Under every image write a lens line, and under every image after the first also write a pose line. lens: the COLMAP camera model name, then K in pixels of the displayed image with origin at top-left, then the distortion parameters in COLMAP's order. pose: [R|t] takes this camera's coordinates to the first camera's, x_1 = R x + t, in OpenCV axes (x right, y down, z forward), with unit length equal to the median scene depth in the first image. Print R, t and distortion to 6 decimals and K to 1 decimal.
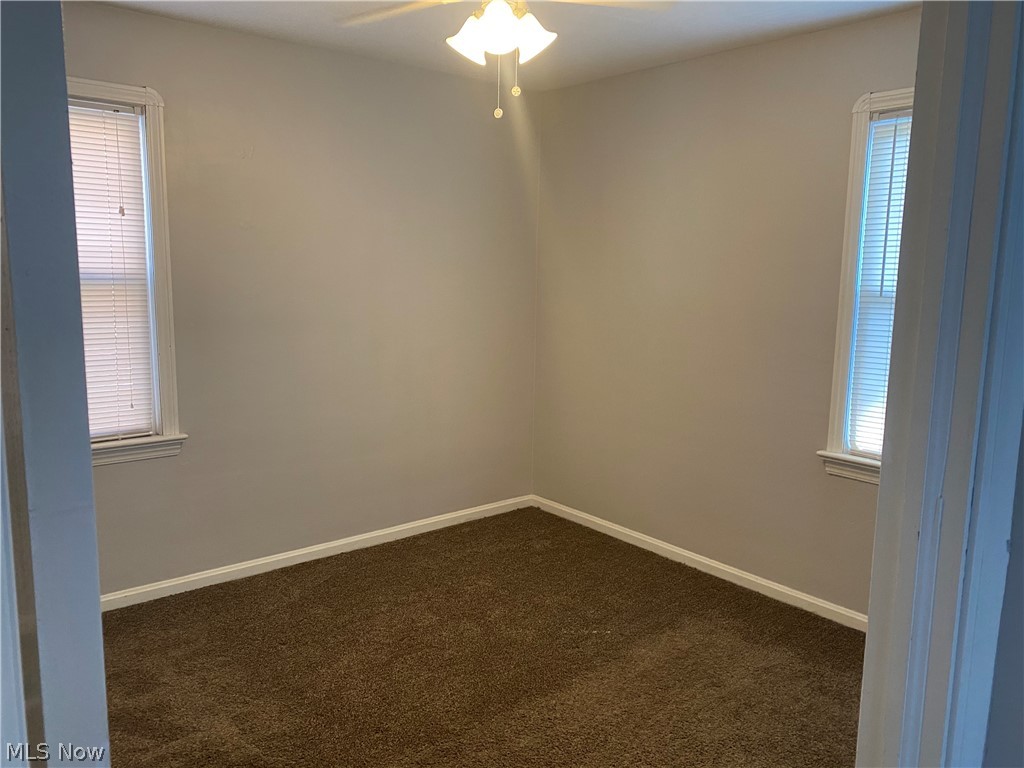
lens RADIAL K [[782.9, 0, 507.3], [0, 782.9, 378.7], [0, 0, 1]] dist [0.040349, -0.044140]
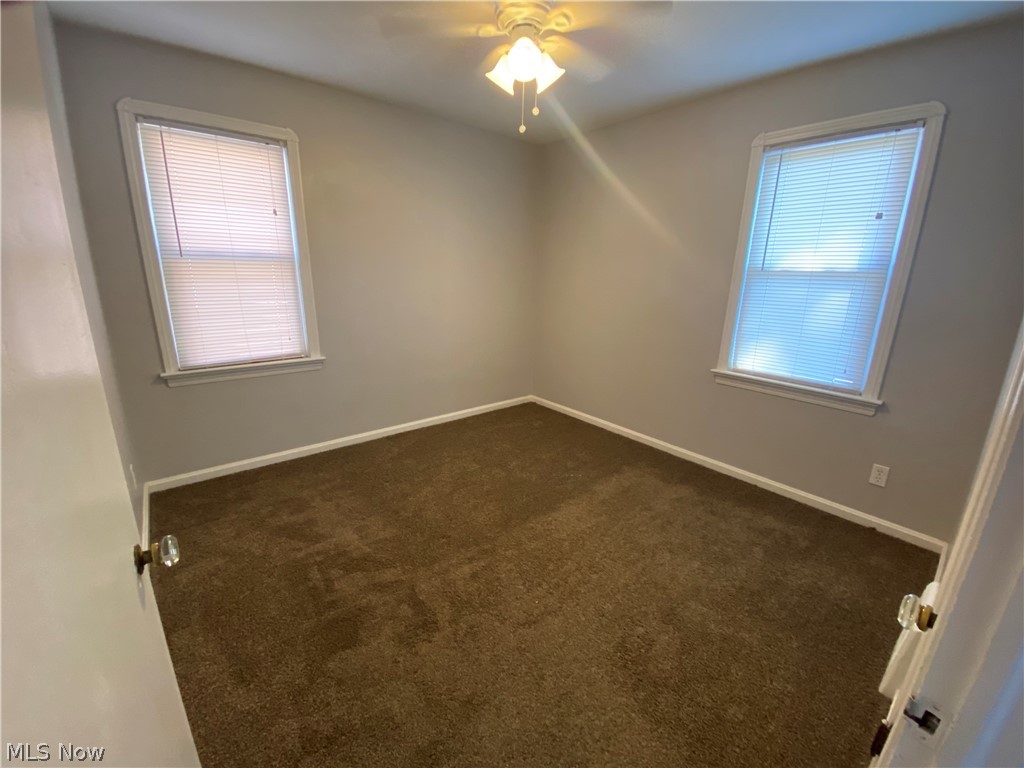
lens RADIAL K [[409.7, 0, 512.0], [0, 409.7, 384.0], [0, 0, 1]] dist [0.043168, -0.026285]
pose [[0.999979, 0.006403, 0.000537, -0.020812], [-0.006421, 0.992697, 0.120464, 0.022312], [0.000238, -0.120465, 0.992717, 0.152280]]
